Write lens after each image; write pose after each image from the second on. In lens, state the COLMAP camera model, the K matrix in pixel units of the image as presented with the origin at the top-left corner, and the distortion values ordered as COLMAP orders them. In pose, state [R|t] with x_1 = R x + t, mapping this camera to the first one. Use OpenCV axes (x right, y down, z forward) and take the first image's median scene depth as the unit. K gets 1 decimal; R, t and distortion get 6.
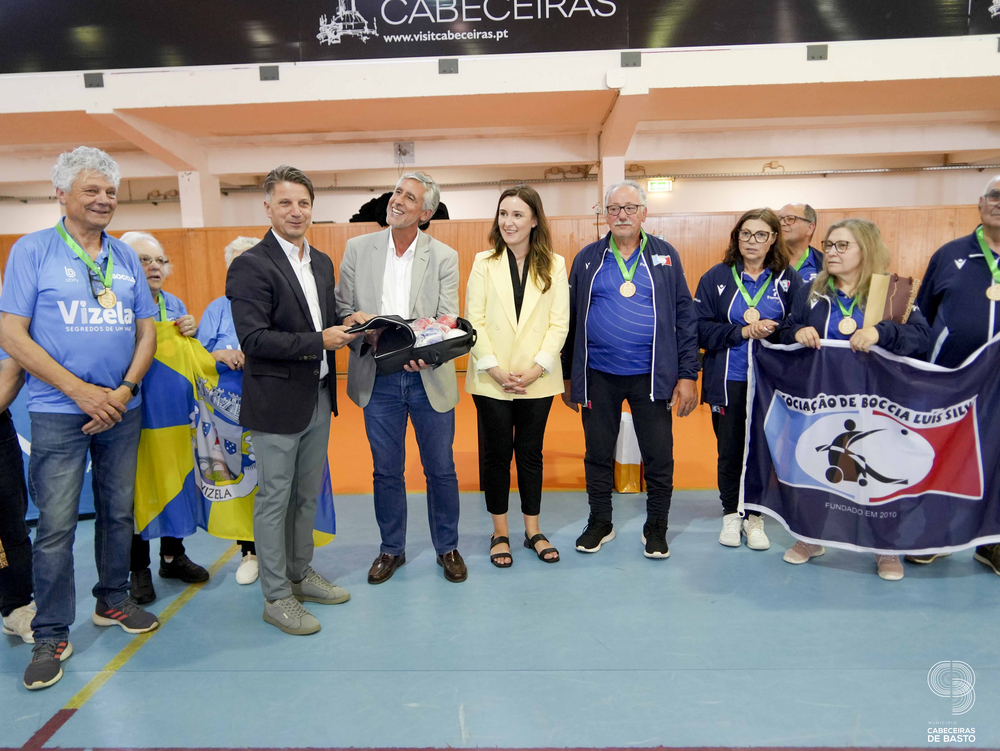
lens RADIAL K [[742.9, 0, 503.2], [0, 742.9, 374.0], [0, 0, 1]] dist [-0.007736, 0.006355]
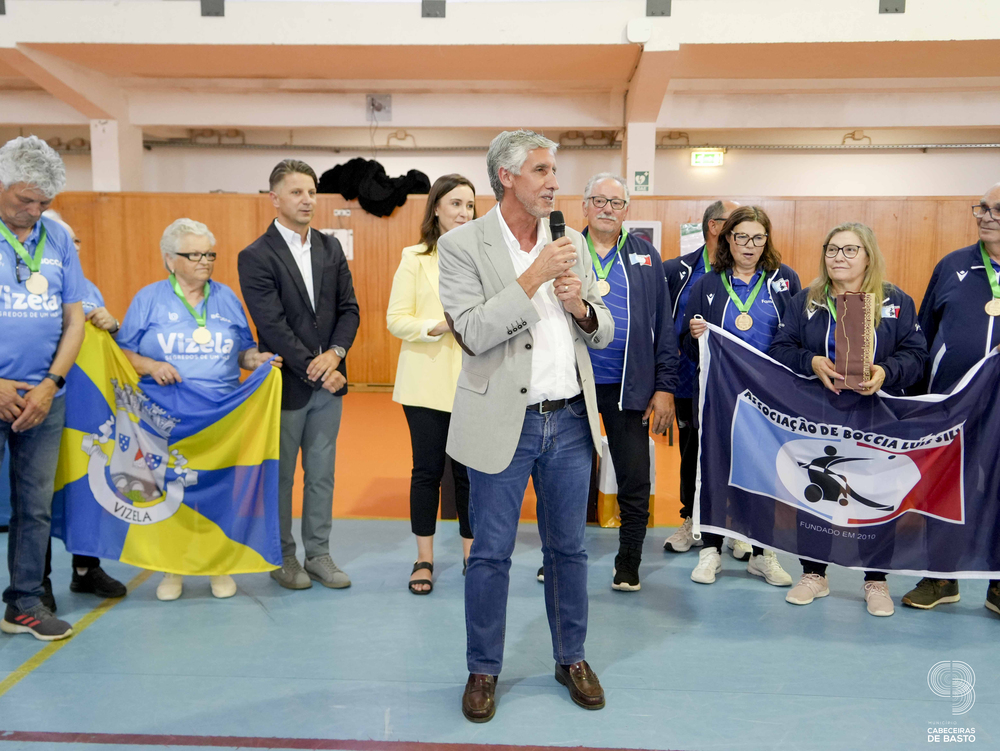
lens RADIAL K [[1028.6, 0, 500.0], [0, 1028.6, 375.5], [0, 0, 1]] dist [0.058507, -0.012006]
pose [[0.999179, 0.037618, -0.015064, 0.031434], [-0.037971, 0.998994, -0.023863, 0.011559], [0.014151, 0.024416, 0.999602, -0.125382]]
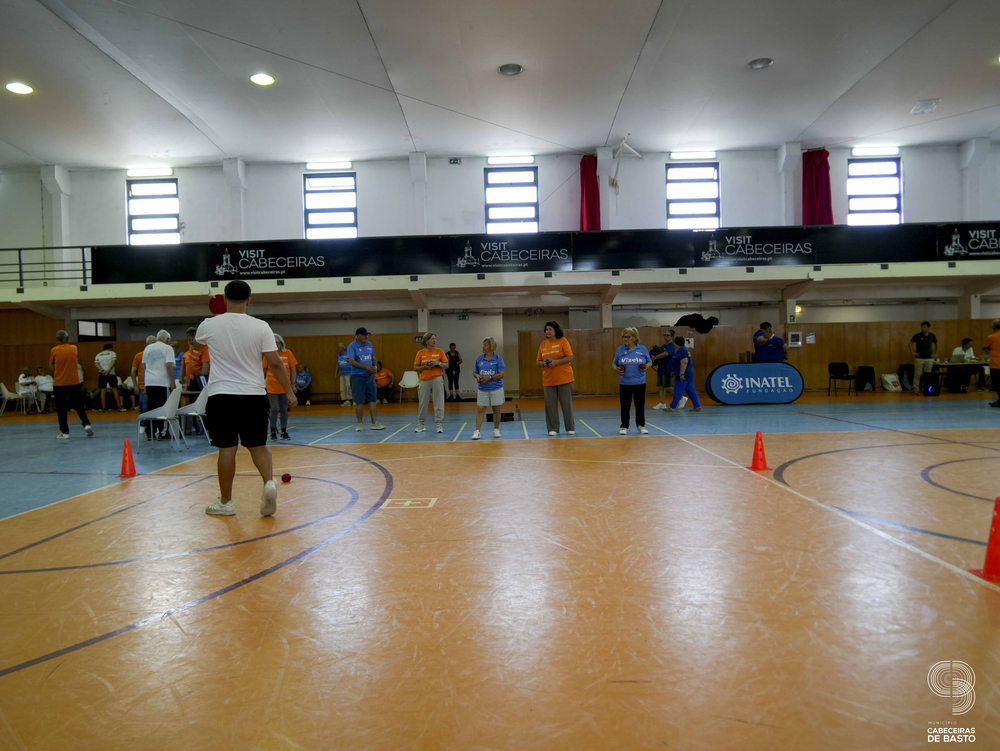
lens RADIAL K [[629.7, 0, 568.2], [0, 629.7, 373.0], [0, 0, 1]] dist [-0.023008, 0.000403]
pose [[0.999550, 0.000737, 0.029992, -0.791288], [0.002762, 0.993190, -0.116474, 0.214350], [-0.029874, 0.116504, 0.992741, -1.177162]]
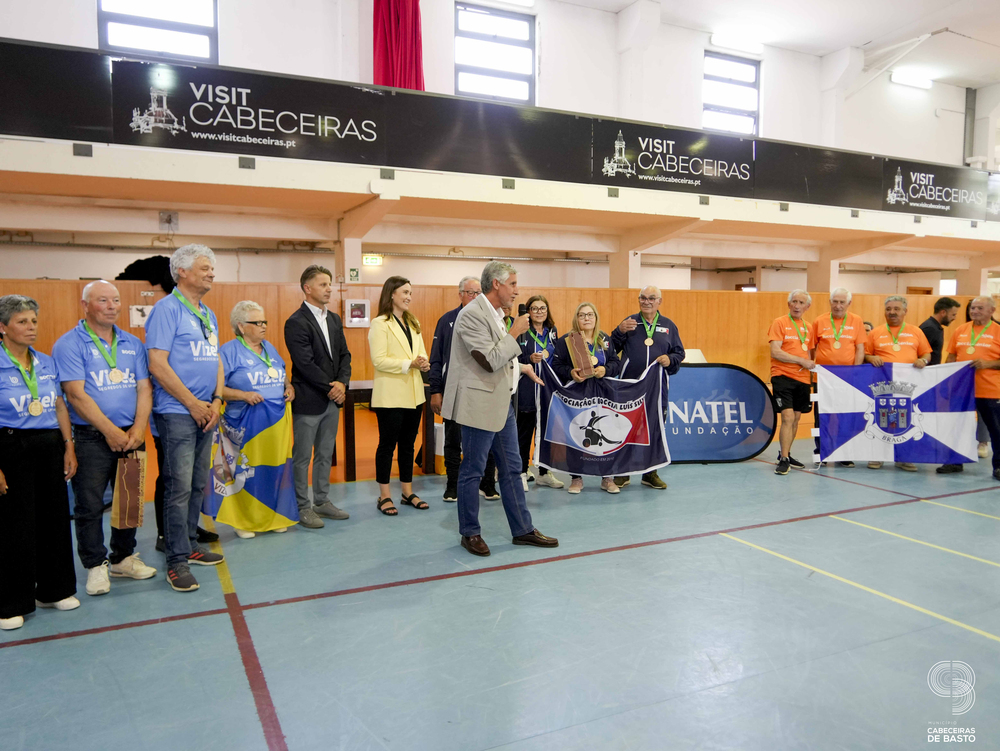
lens RADIAL K [[714.8, 0, 480.1], [0, 714.8, 375.3], [0, 0, 1]] dist [-0.036087, 0.006588]
pose [[0.896083, -0.010153, 0.443770, -0.257303], [0.042434, 0.997119, -0.062872, 0.032641], [-0.441853, 0.075170, 0.893933, -0.212291]]
